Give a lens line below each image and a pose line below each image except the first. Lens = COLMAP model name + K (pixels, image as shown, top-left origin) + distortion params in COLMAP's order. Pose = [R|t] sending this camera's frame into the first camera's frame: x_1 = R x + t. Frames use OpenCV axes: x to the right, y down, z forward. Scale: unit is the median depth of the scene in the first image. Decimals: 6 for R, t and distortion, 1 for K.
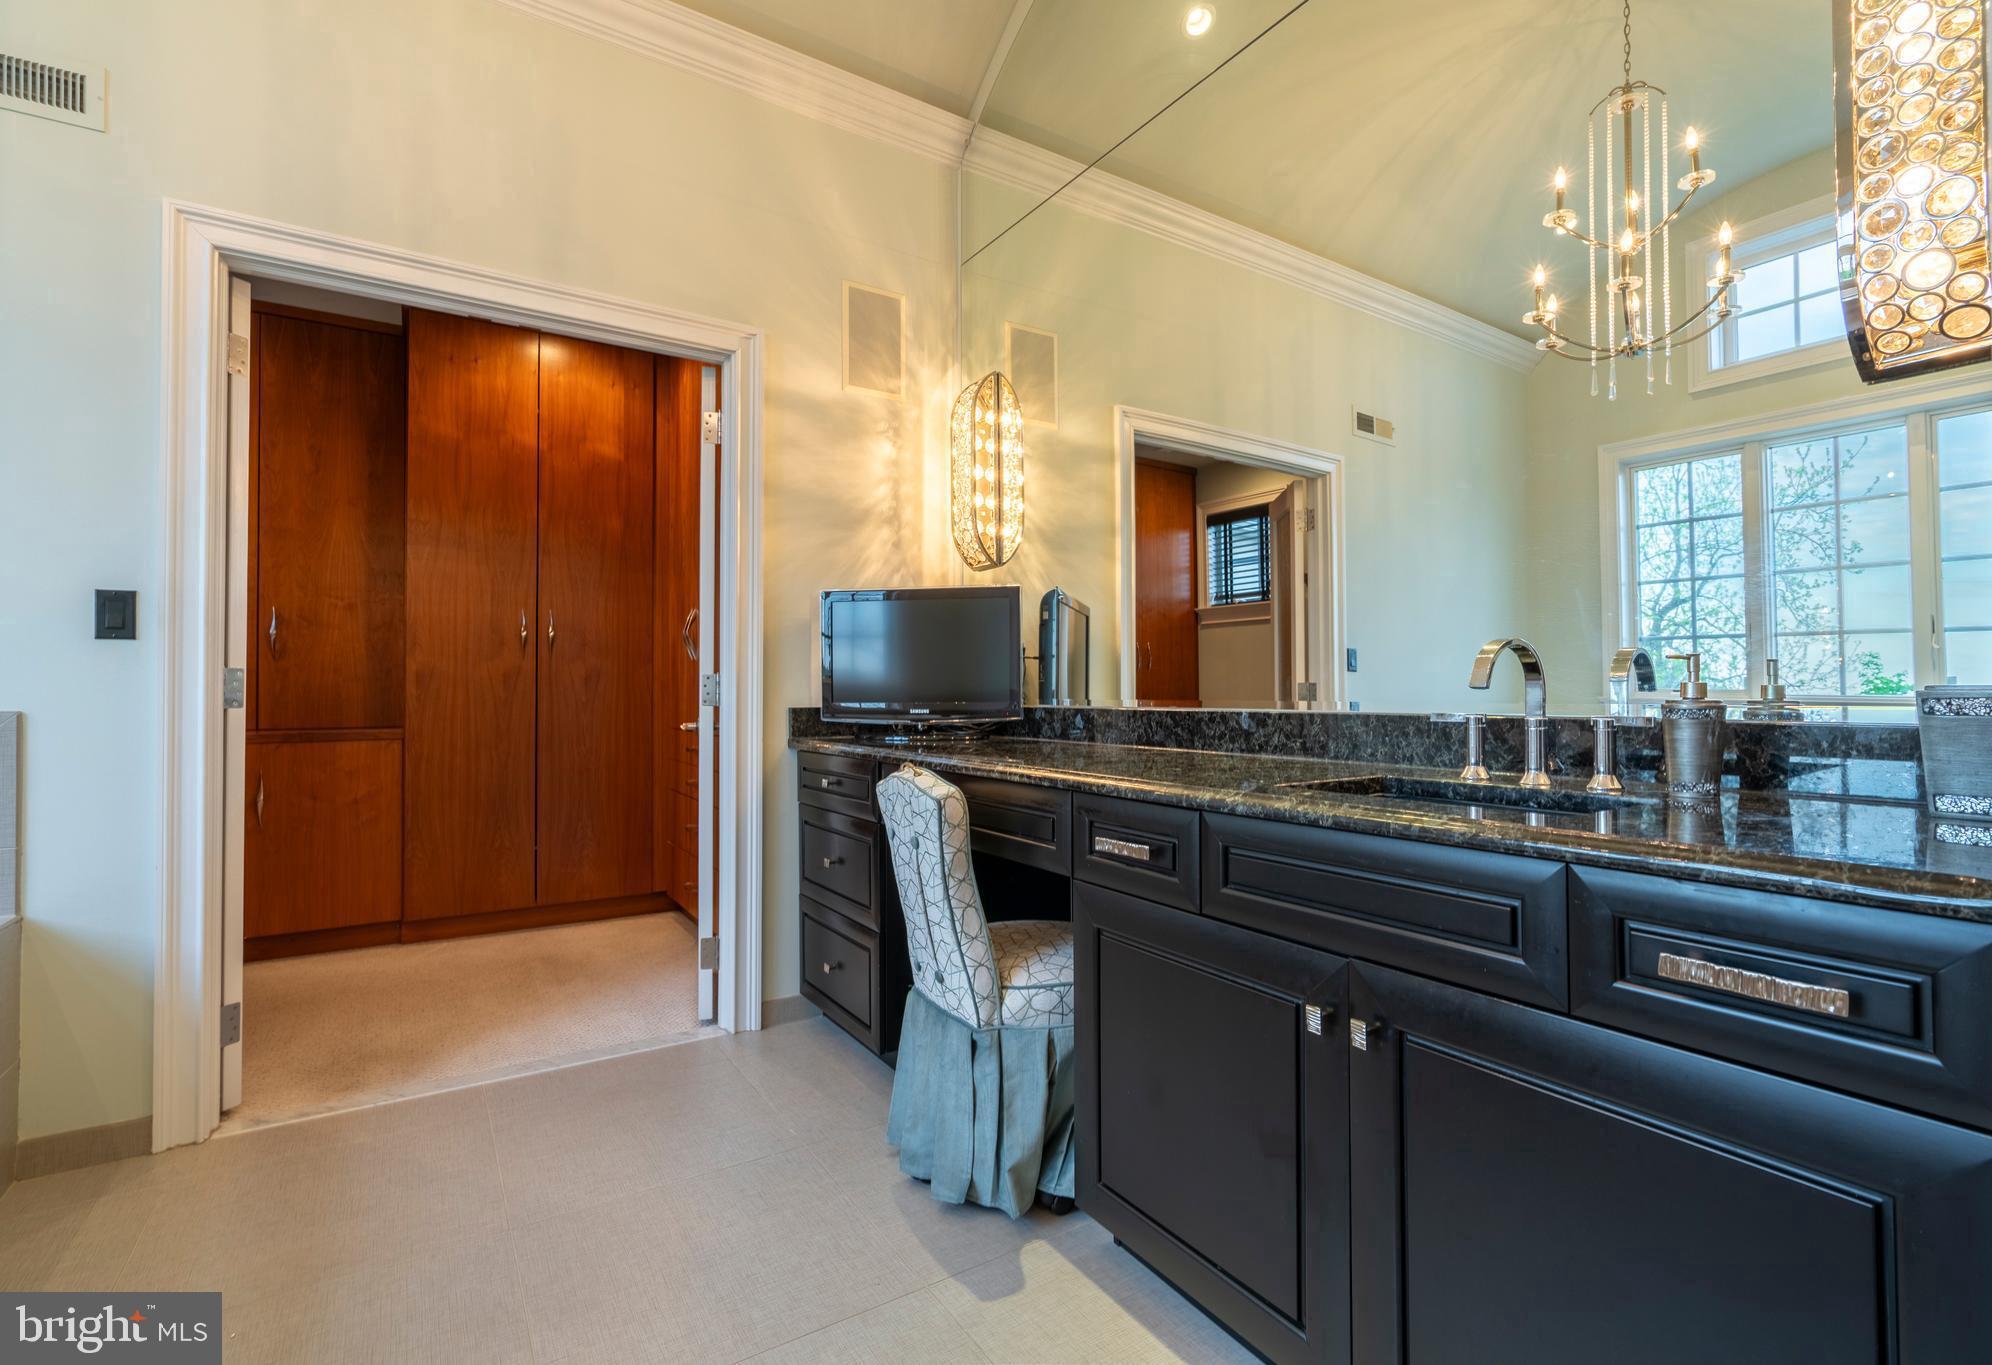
lens RADIAL K [[909.8, 0, 1020.3], [0, 909.8, 676.0], [0, 0, 1]] dist [-0.005755, 0.003418]
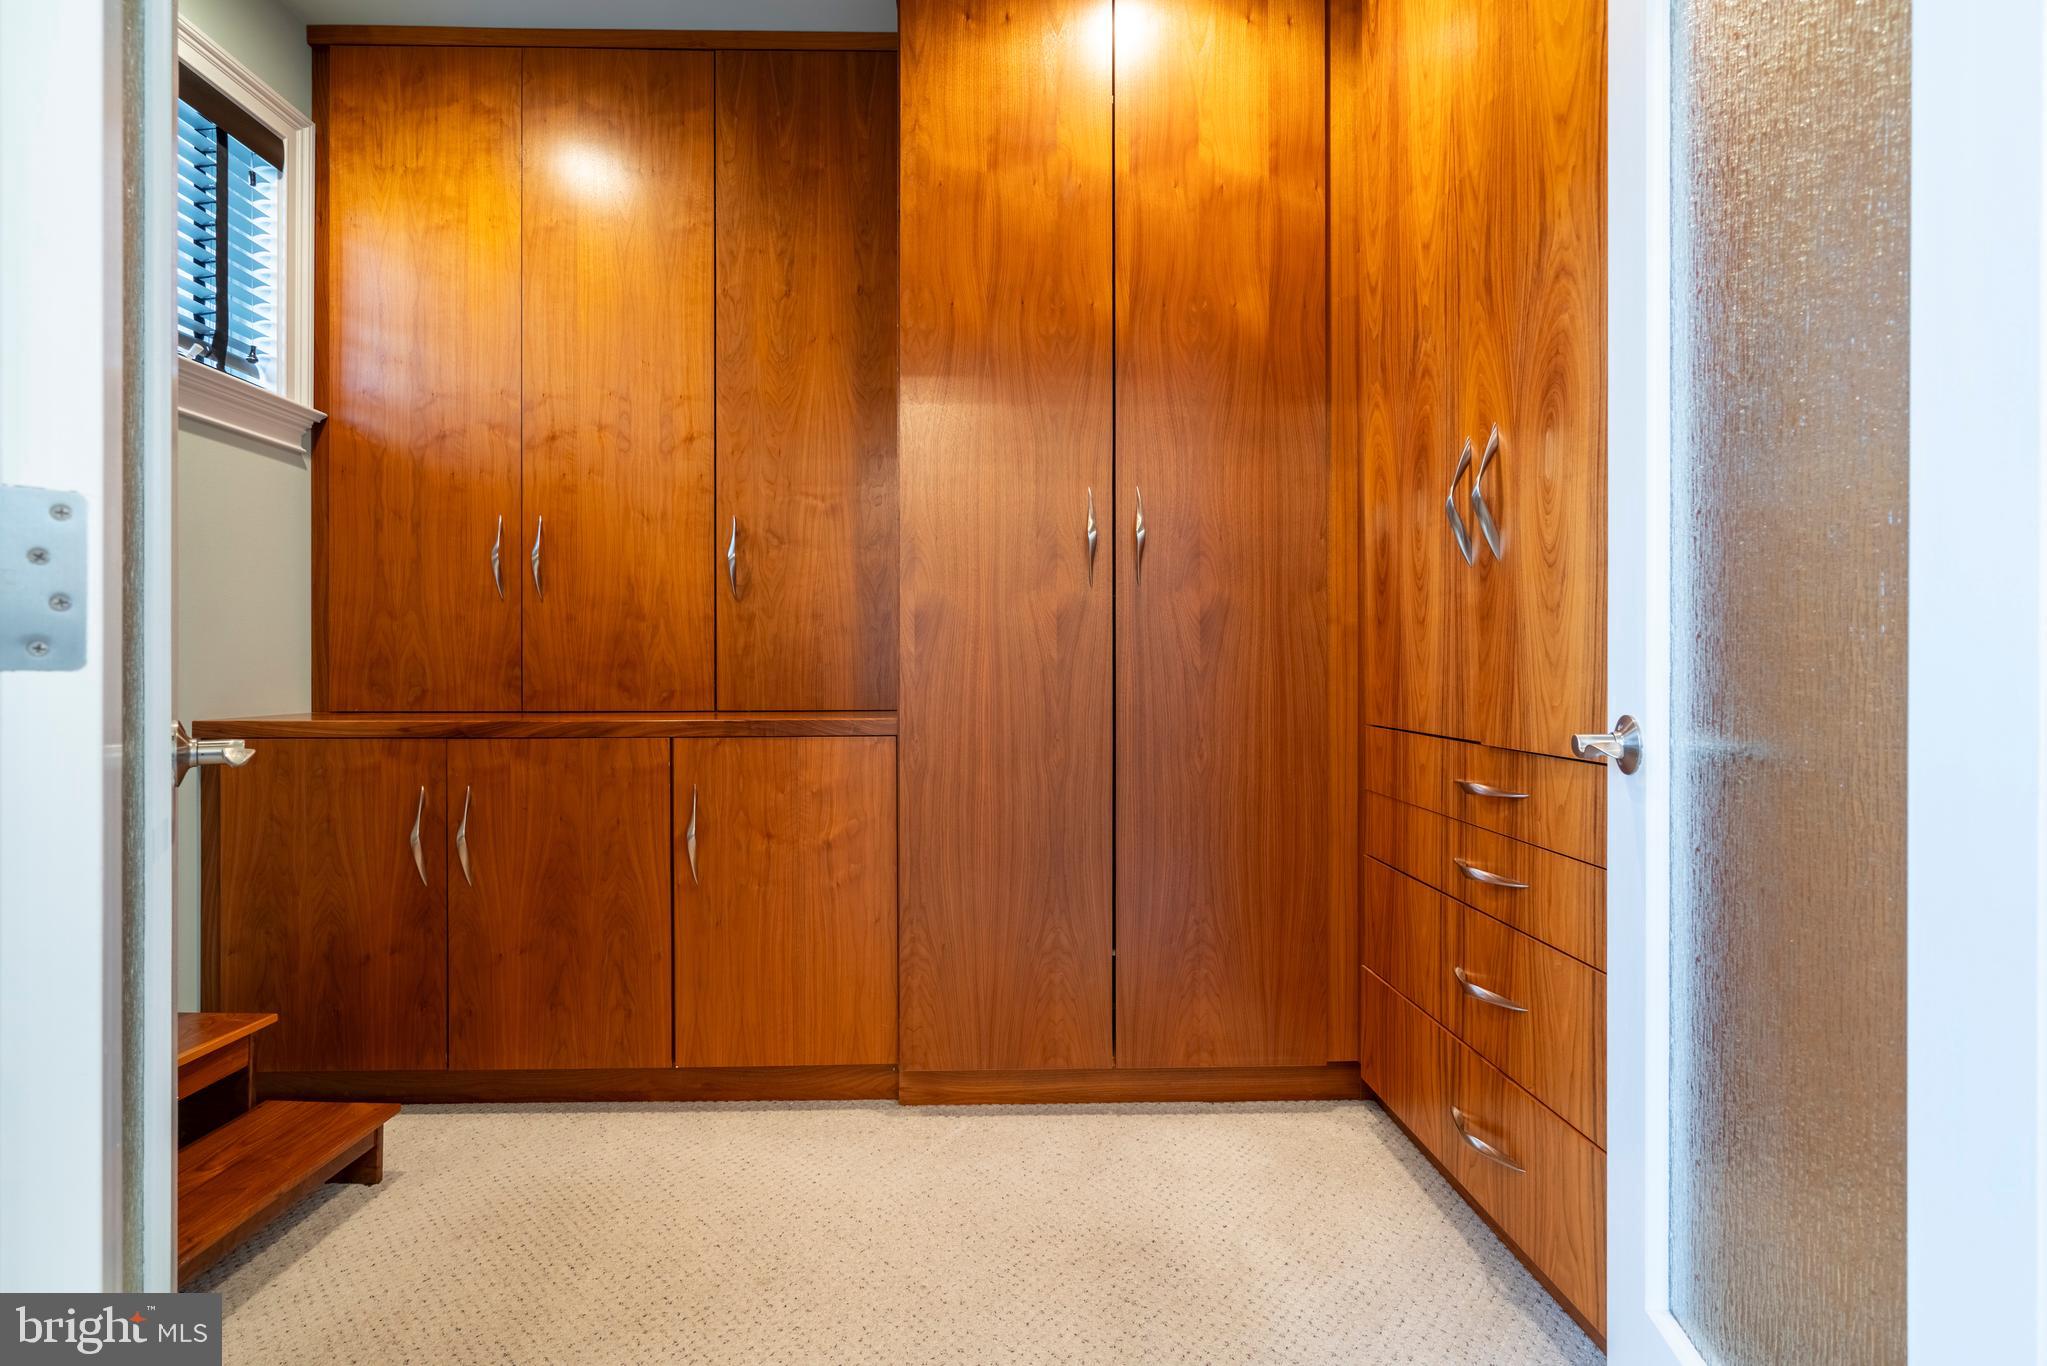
lens RADIAL K [[931.1, 0, 1012.8], [0, 931.1, 678.8], [0, 0, 1]] dist [-0.004097, 0.001491]
pose [[0.849532, 0.004403, -0.527519, -0.171669], [0.006754, 0.999792, 0.019220, 0.013331], [0.527494, -0.019891, 0.849326, 0.296230]]
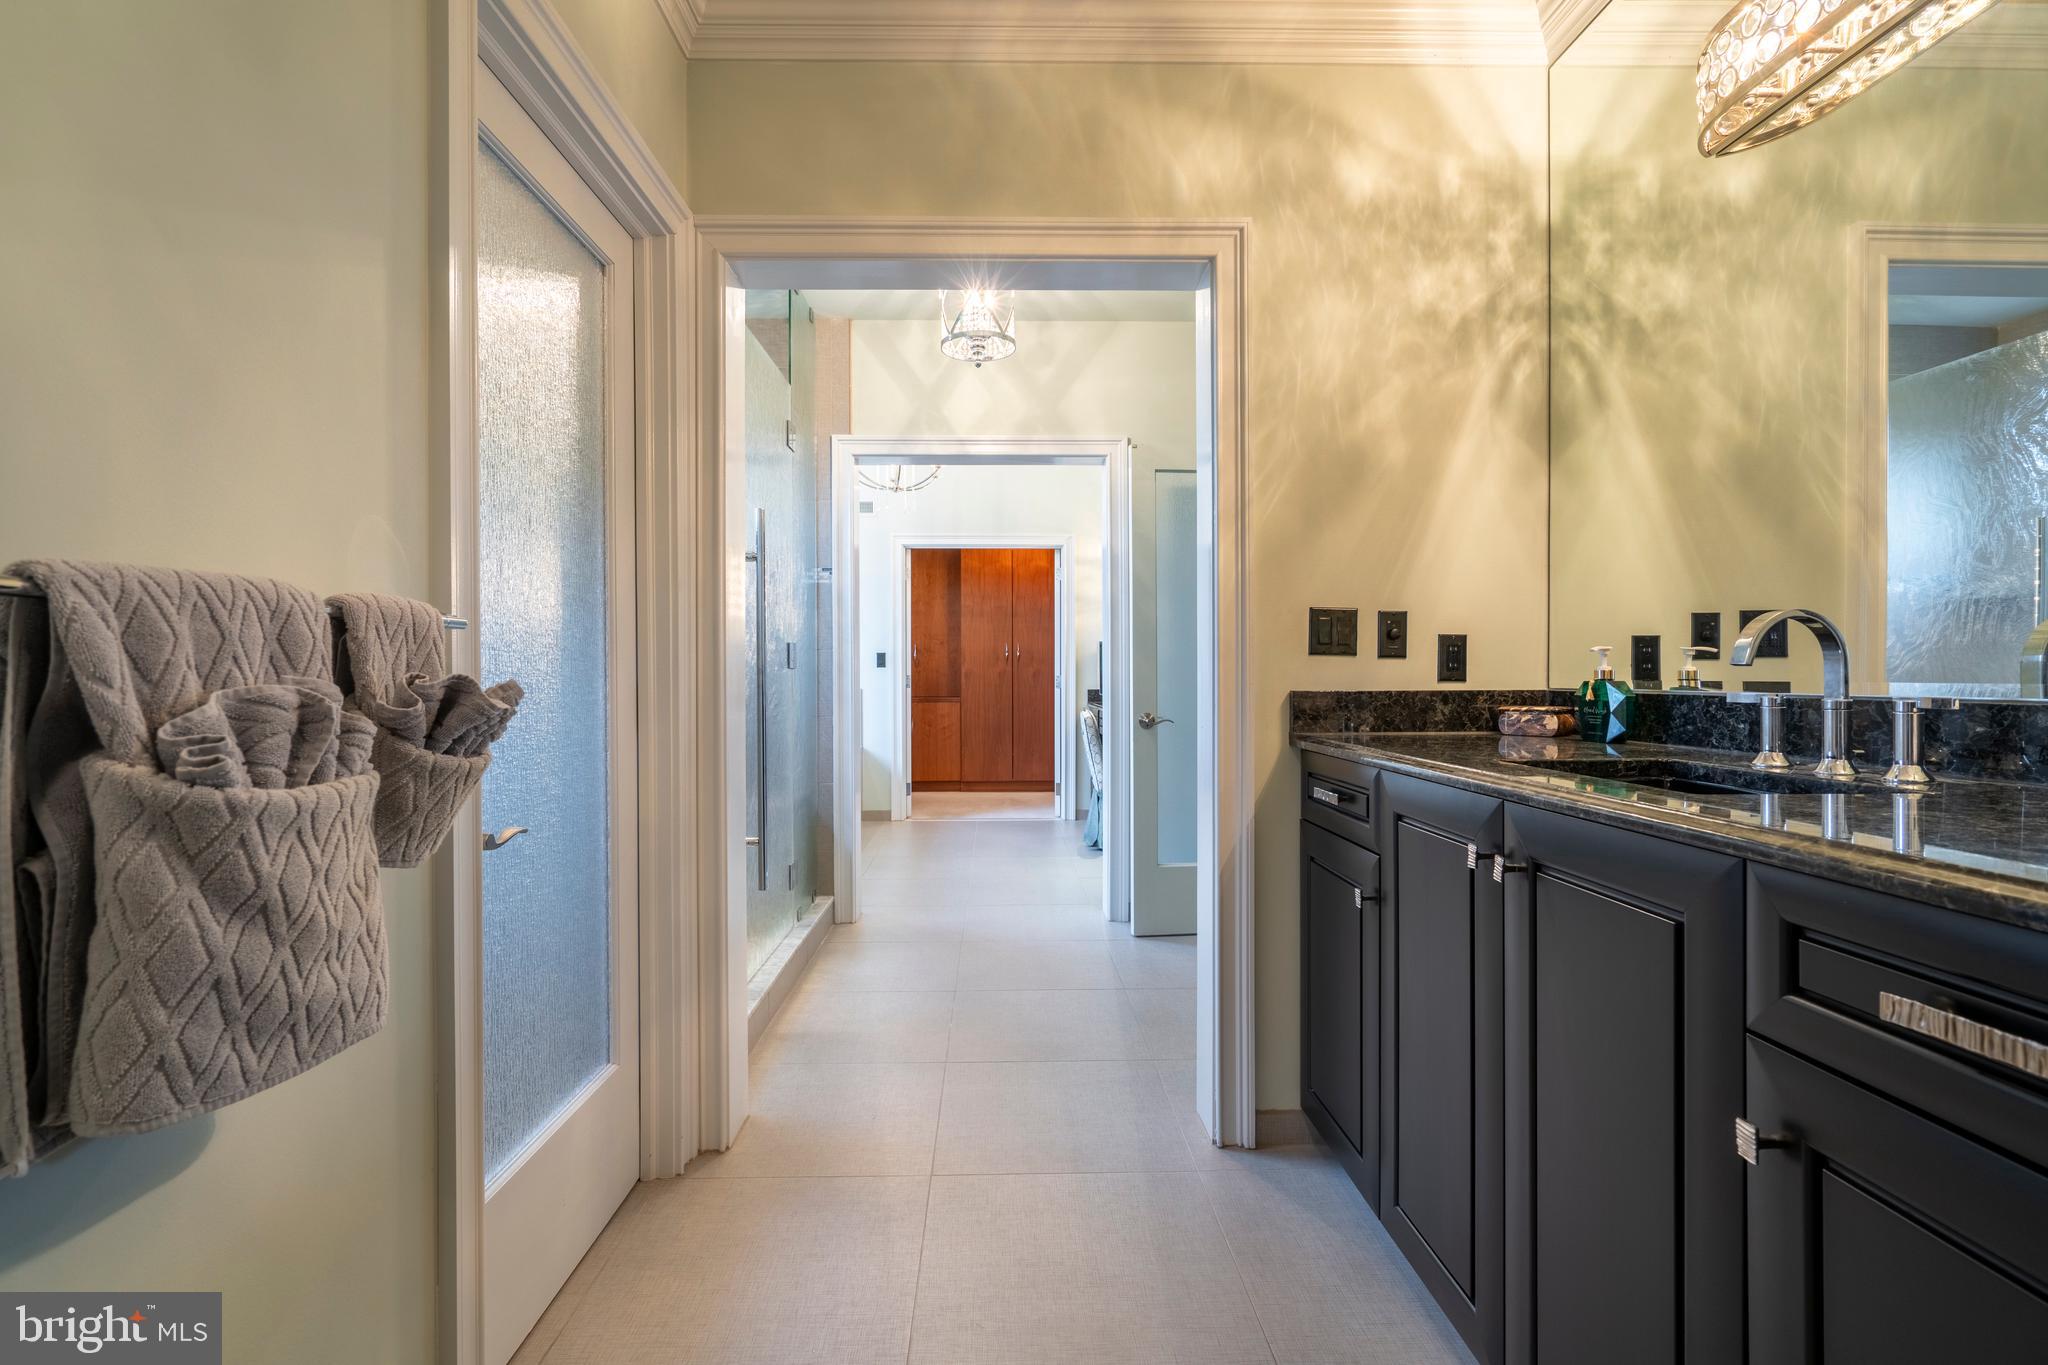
lens RADIAL K [[931.5, 0, 1011.6], [0, 931.5, 680.9], [0, 0, 1]] dist [-0.004097, 0.001491]
pose [[0.838255, 0.008244, -0.545216, 0.367916], [0.005293, 0.999716, 0.023254, -0.019495], [0.545252, -0.022379, 0.837973, -0.465721]]
